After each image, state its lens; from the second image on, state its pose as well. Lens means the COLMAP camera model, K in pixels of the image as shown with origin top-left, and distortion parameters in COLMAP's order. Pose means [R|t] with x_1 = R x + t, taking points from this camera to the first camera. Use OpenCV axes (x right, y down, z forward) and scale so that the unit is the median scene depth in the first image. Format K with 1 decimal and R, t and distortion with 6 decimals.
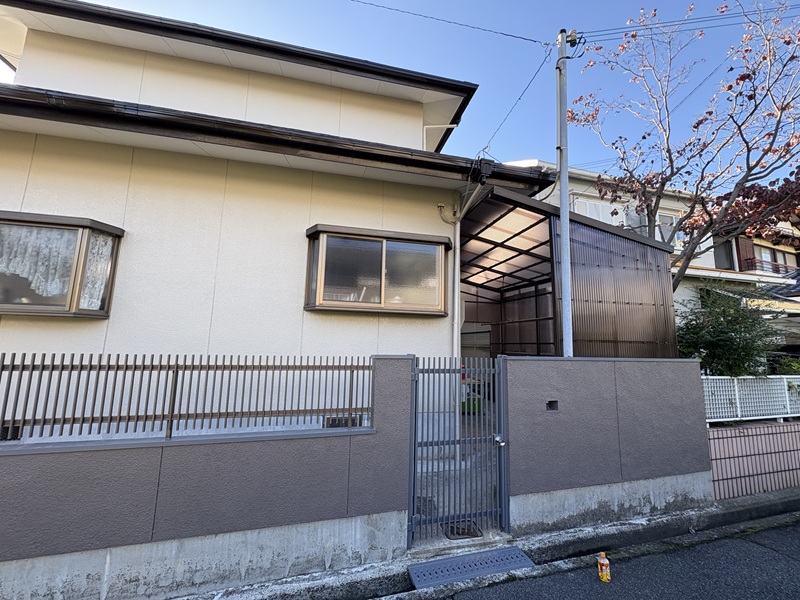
lens RADIAL K [[321.6, 0, 399.8], [0, 321.6, 299.7], [0, 0, 1]] dist [0.000349, -0.000762]
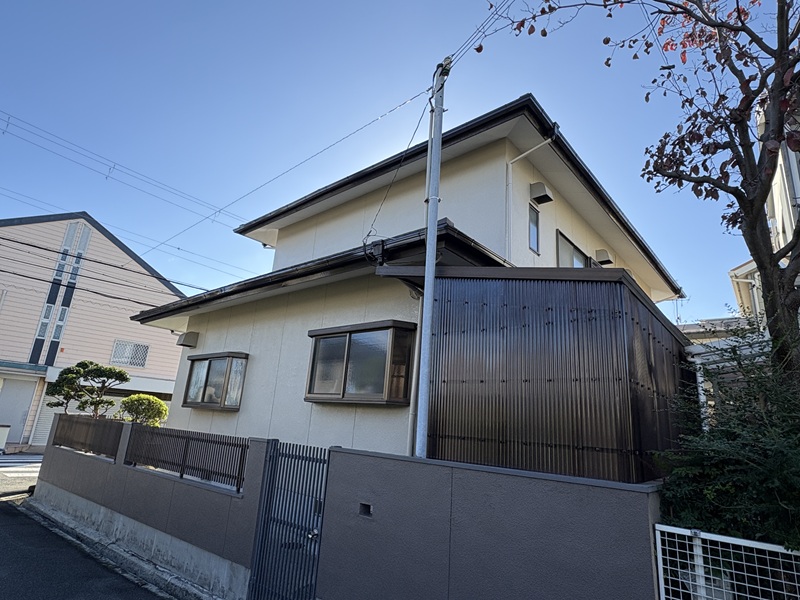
lens RADIAL K [[444.6, 0, 399.0], [0, 444.6, 303.9], [0, 0, 1]] dist [-0.002929, -0.000787]
pose [[0.586968, -0.195700, -0.785602, 1.452270], [0.056687, 0.977899, -0.201249, 0.029929], [0.807623, 0.073593, 0.585089, 0.306256]]
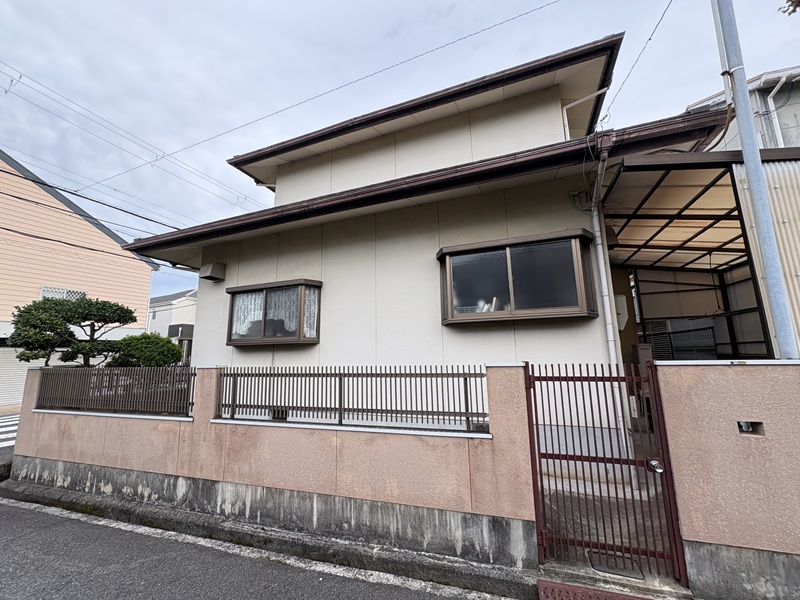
lens RADIAL K [[321.6, 0, 402.1], [0, 321.6, 297.3], [0, 0, 1]] dist [0.000349, -0.000762]
pose [[0.822499, -0.134582, -0.552615, 0.254883], [0.117258, 0.990853, -0.066784, -0.003842], [0.556549, -0.009869, 0.830756, -0.024908]]
